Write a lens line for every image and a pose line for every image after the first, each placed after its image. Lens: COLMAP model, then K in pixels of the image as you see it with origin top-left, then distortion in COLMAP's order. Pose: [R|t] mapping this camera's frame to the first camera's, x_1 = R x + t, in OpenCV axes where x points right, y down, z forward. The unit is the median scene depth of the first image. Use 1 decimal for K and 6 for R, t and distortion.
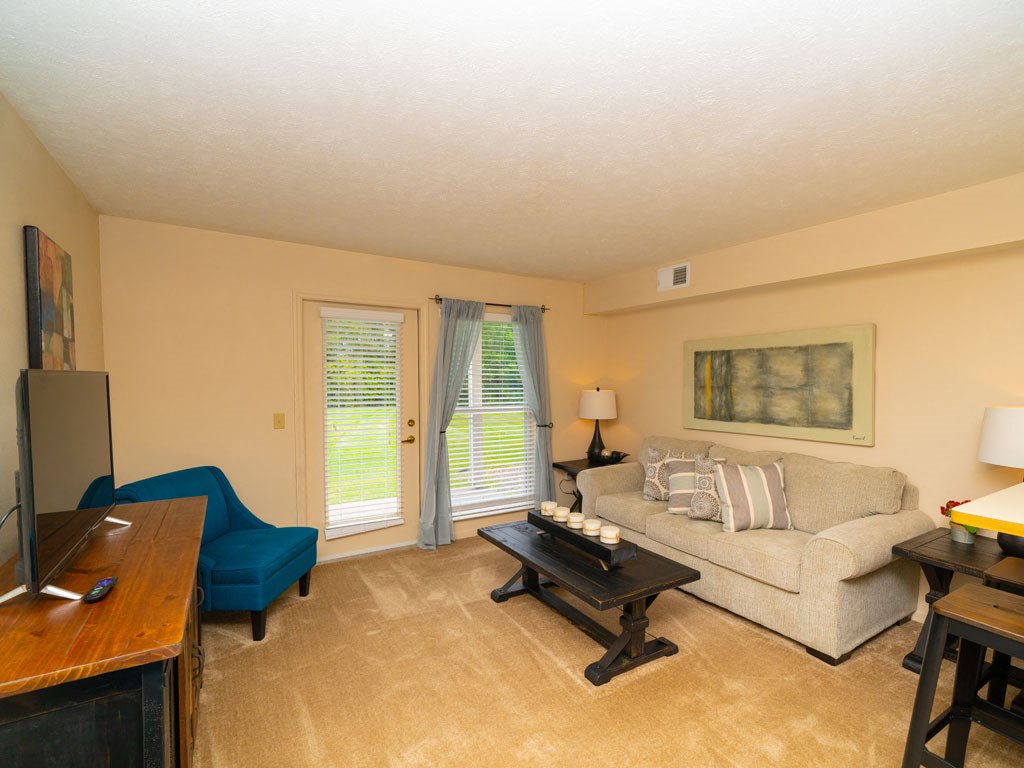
lens RADIAL K [[490.2, 0, 563.0], [0, 490.2, 391.4], [0, 0, 1]] dist [0.016450, -0.000059]
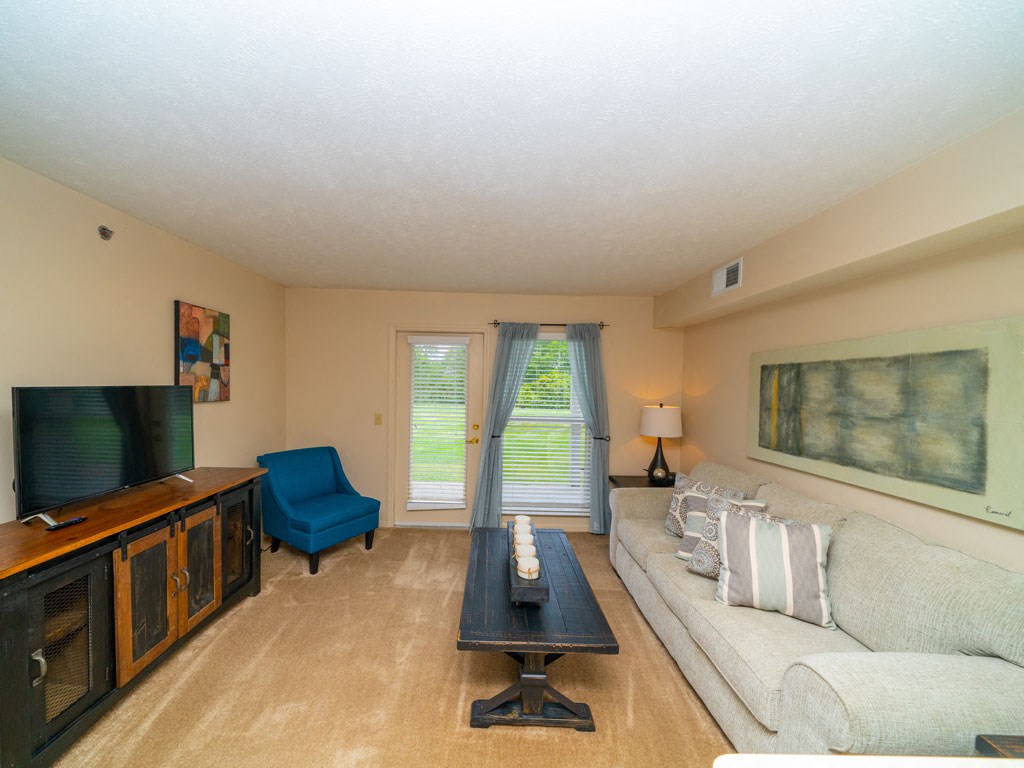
lens RADIAL K [[394.9, 0, 495.3], [0, 394.9, 394.6], [0, 0, 1]] dist [-0.001113, -0.000065]
pose [[0.833410, 0.028812, -0.551904, 0.292161], [-0.032983, 0.999453, 0.002370, -0.021143], [0.551671, 0.016228, 0.833904, 0.228121]]
